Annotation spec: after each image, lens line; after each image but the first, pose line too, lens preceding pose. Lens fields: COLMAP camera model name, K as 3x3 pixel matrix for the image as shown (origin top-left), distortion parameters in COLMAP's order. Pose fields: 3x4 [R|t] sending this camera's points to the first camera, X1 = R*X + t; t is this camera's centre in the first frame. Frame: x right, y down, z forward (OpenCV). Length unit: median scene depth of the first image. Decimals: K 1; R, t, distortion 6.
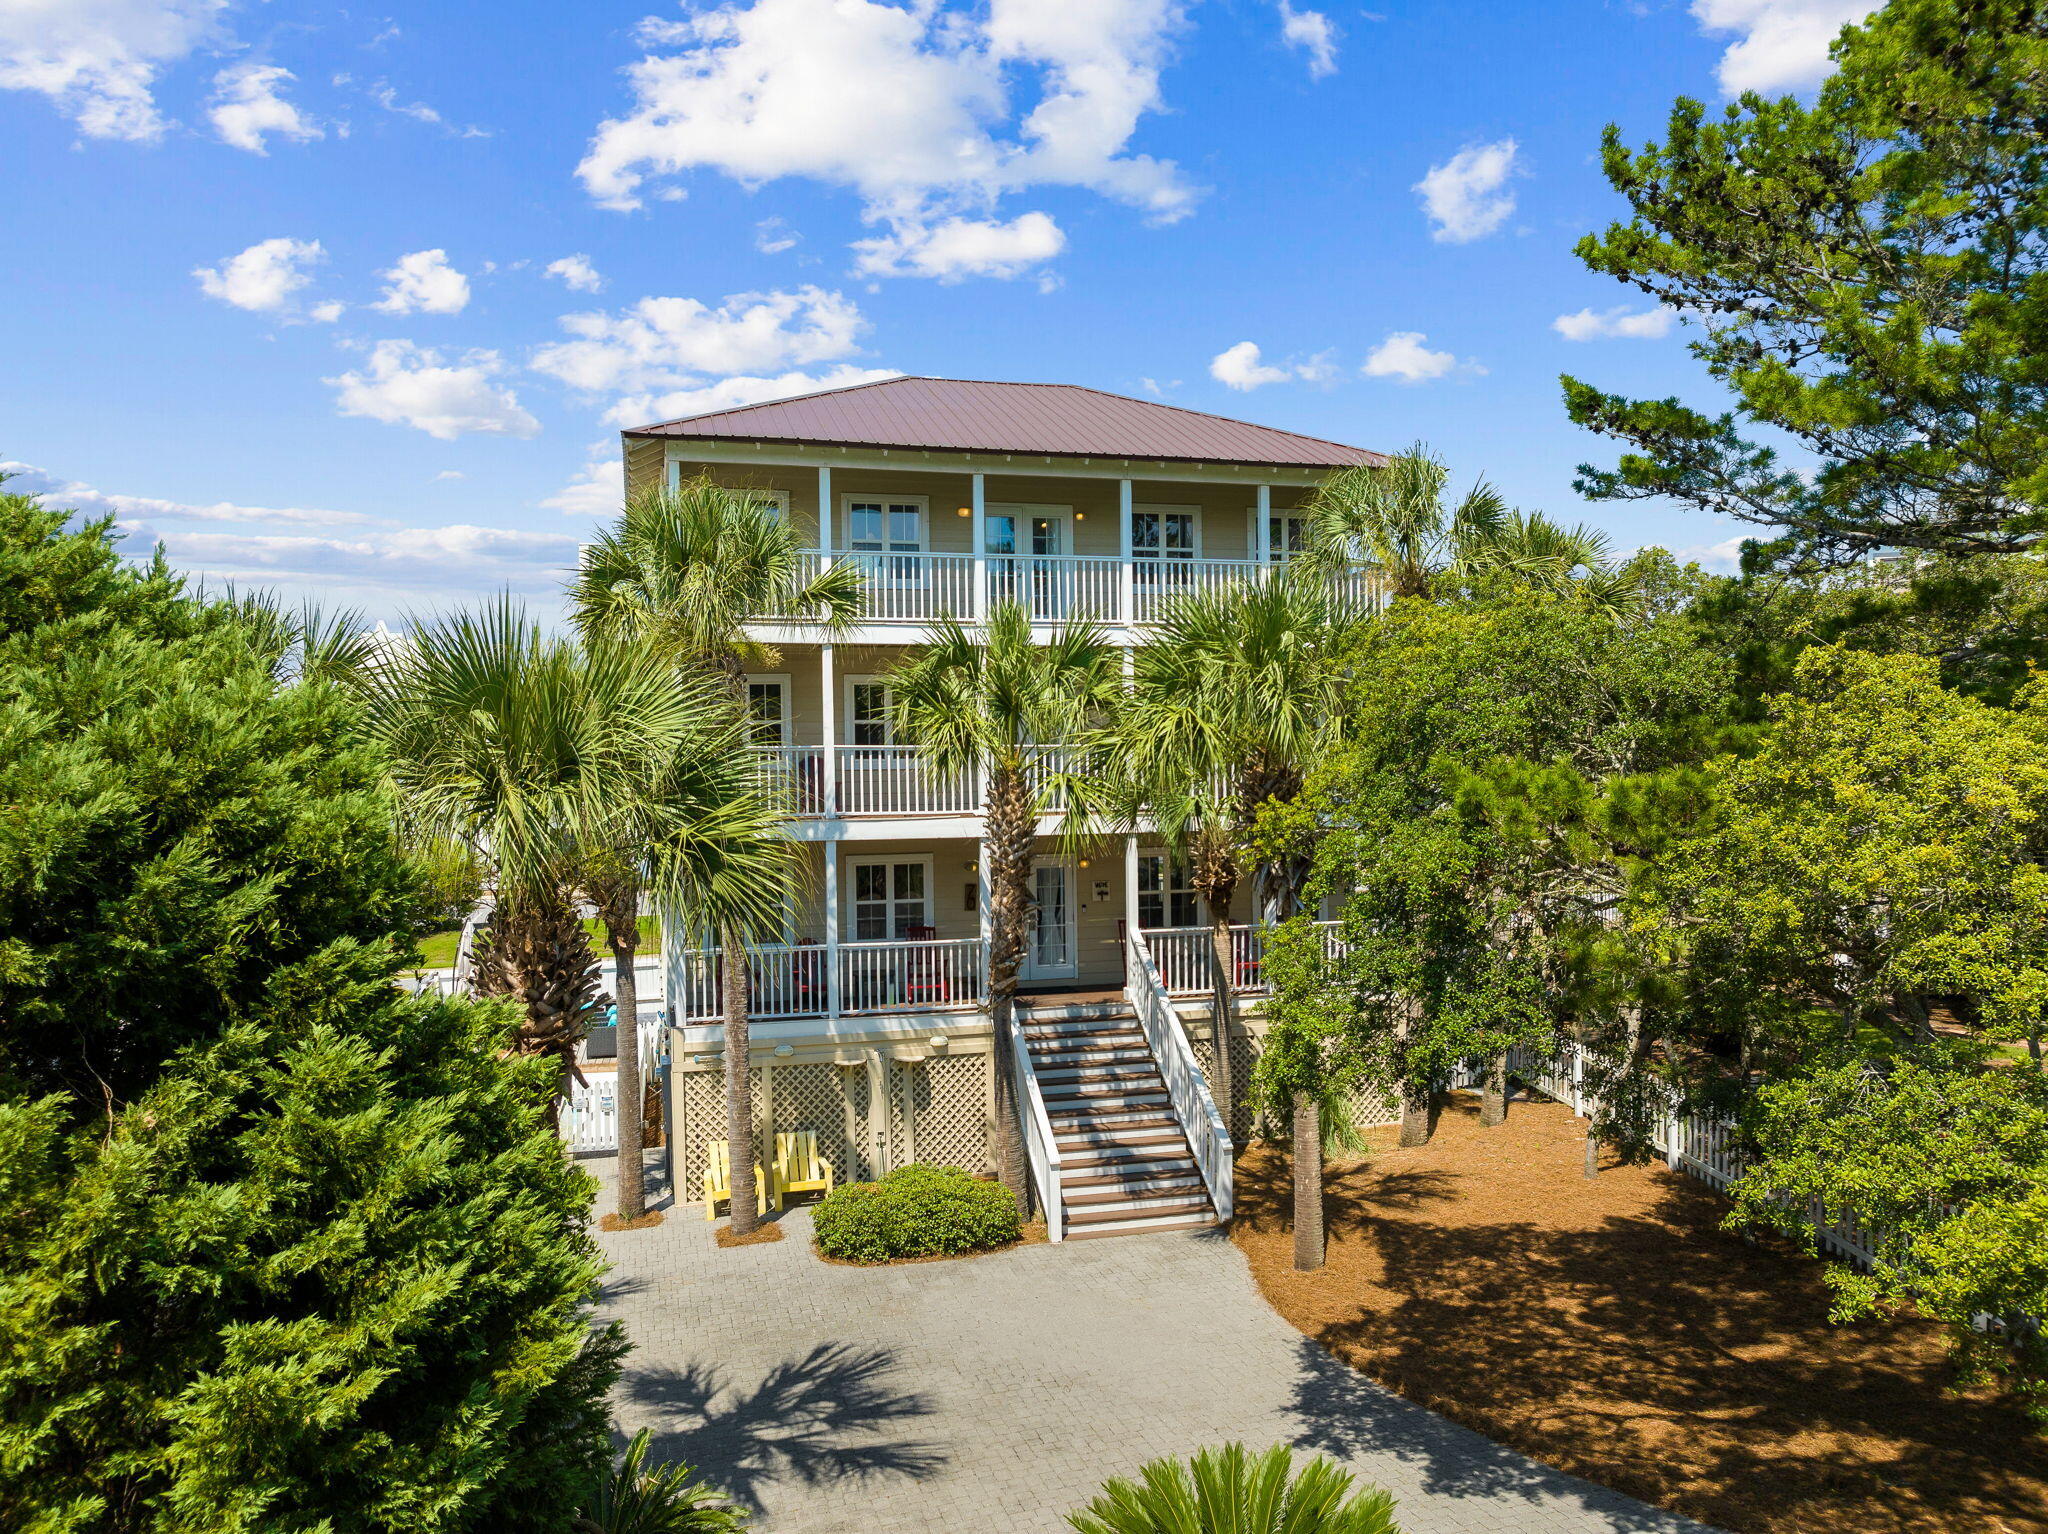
lens RADIAL K [[1621.0, 0, 1024.0], [0, 1621.0, 767.0], [0, 0, 1]] dist [-0.001676, -0.000284]
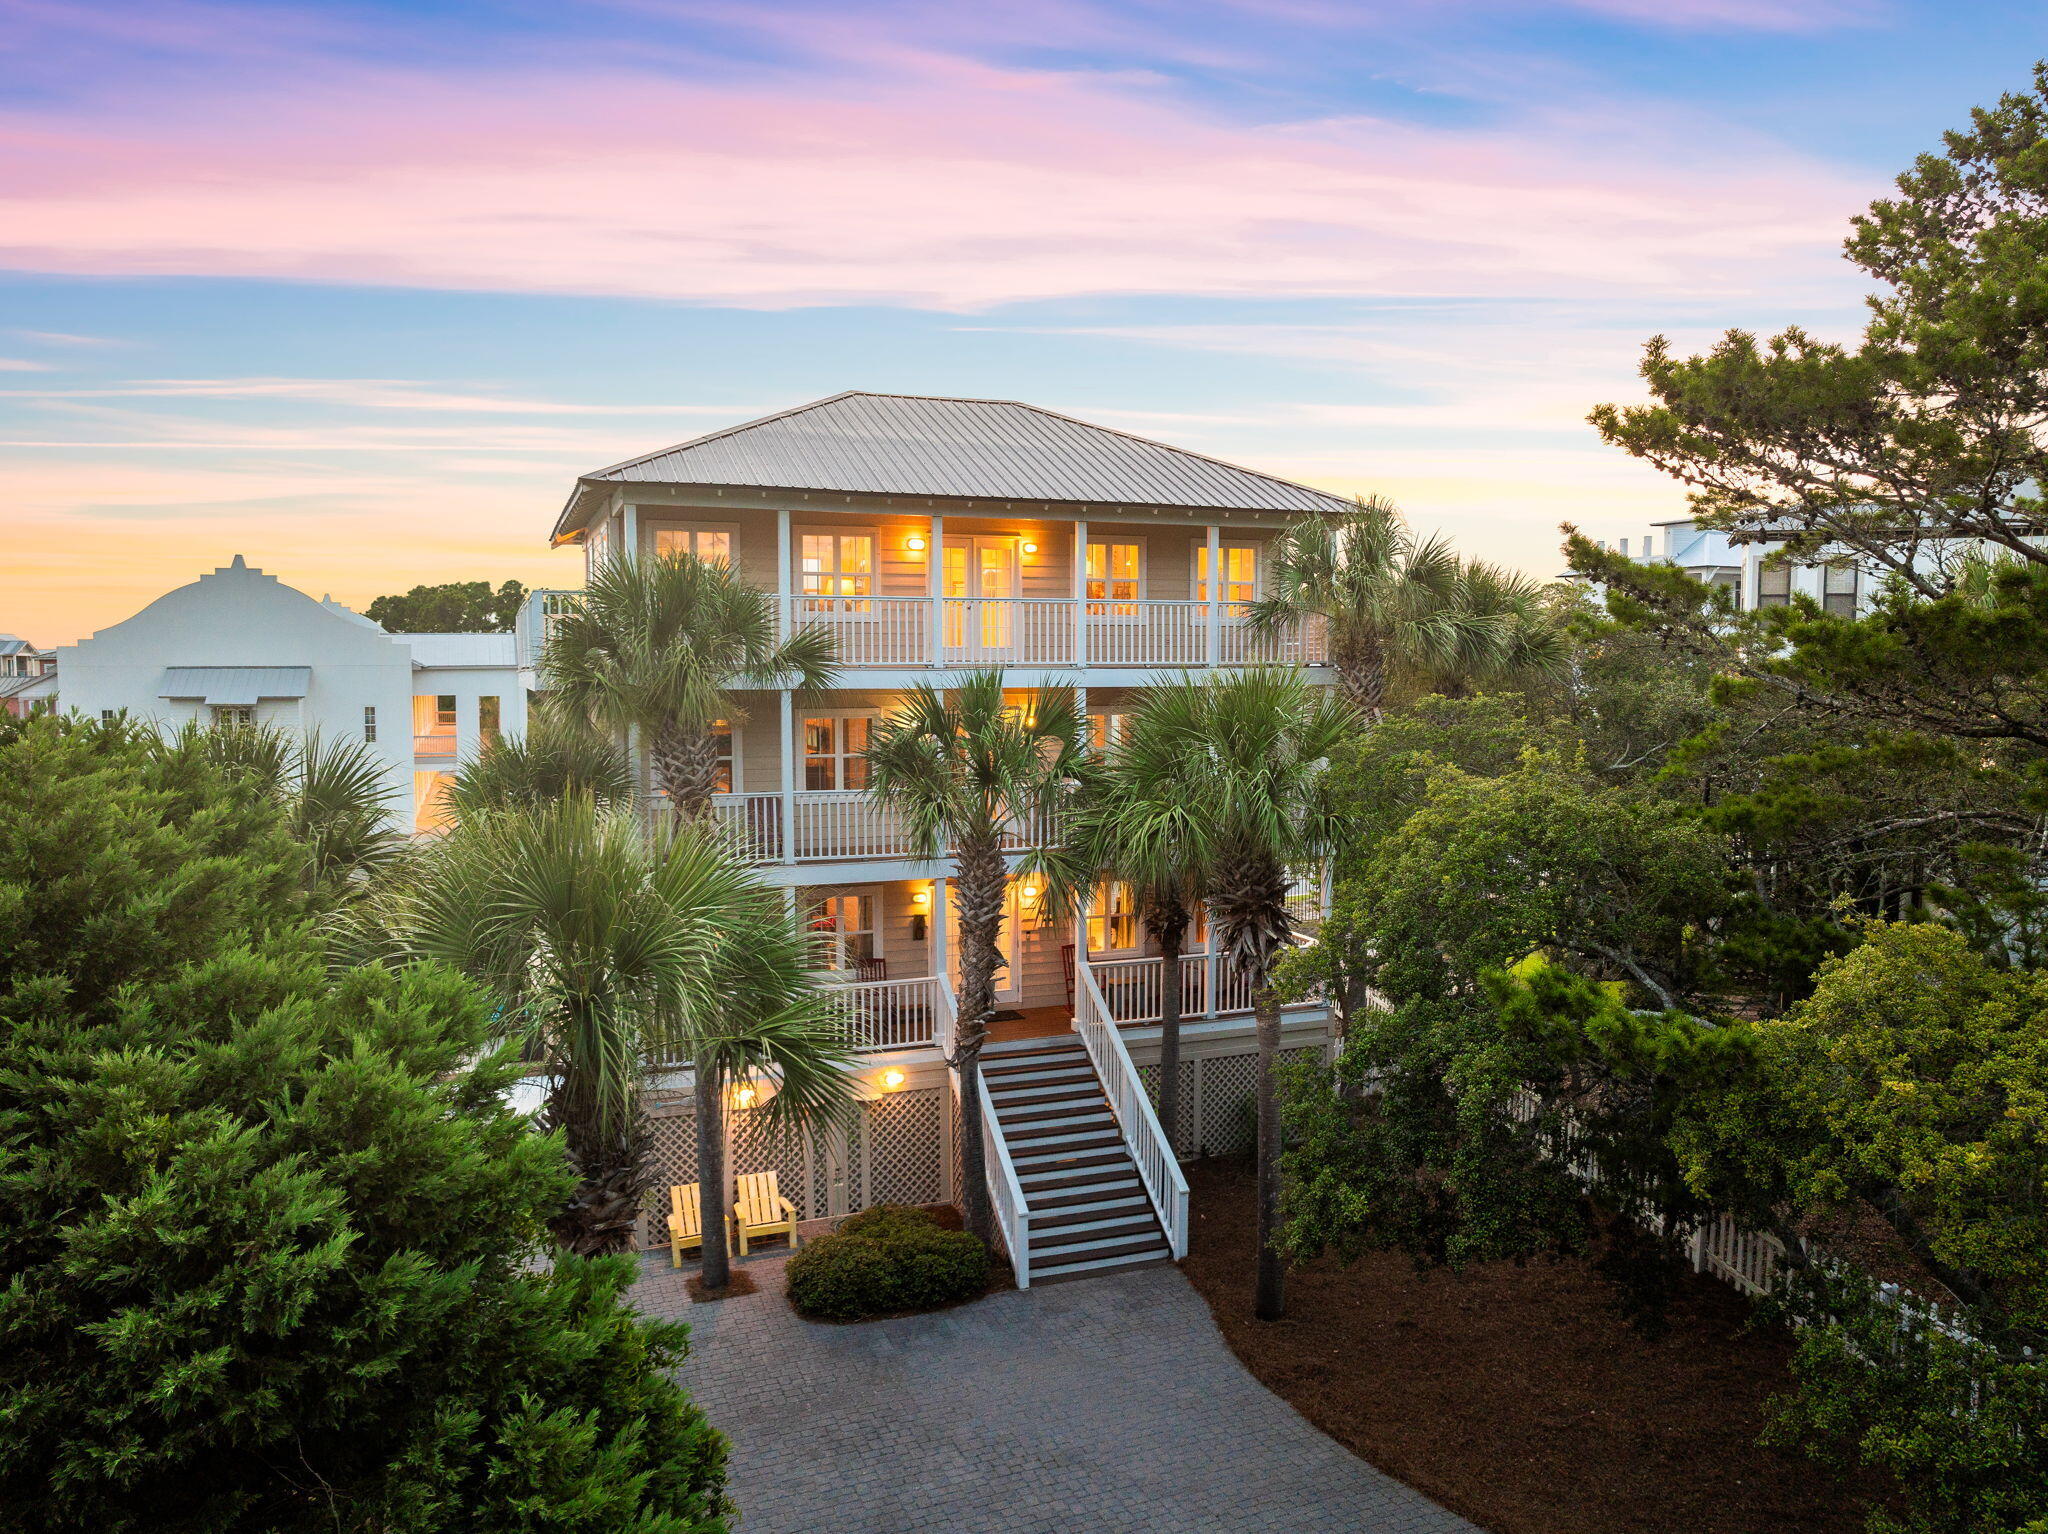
lens RADIAL K [[1621.0, 0, 1024.0], [0, 1621.0, 767.0], [0, 0, 1]] dist [-0.001676, -0.000284]
pose [[0.995052, 0.004101, 0.099275, -0.075946], [-0.011370, 0.997284, 0.072765, -0.103963], [-0.098707, -0.073534, 0.992396, -0.004063]]
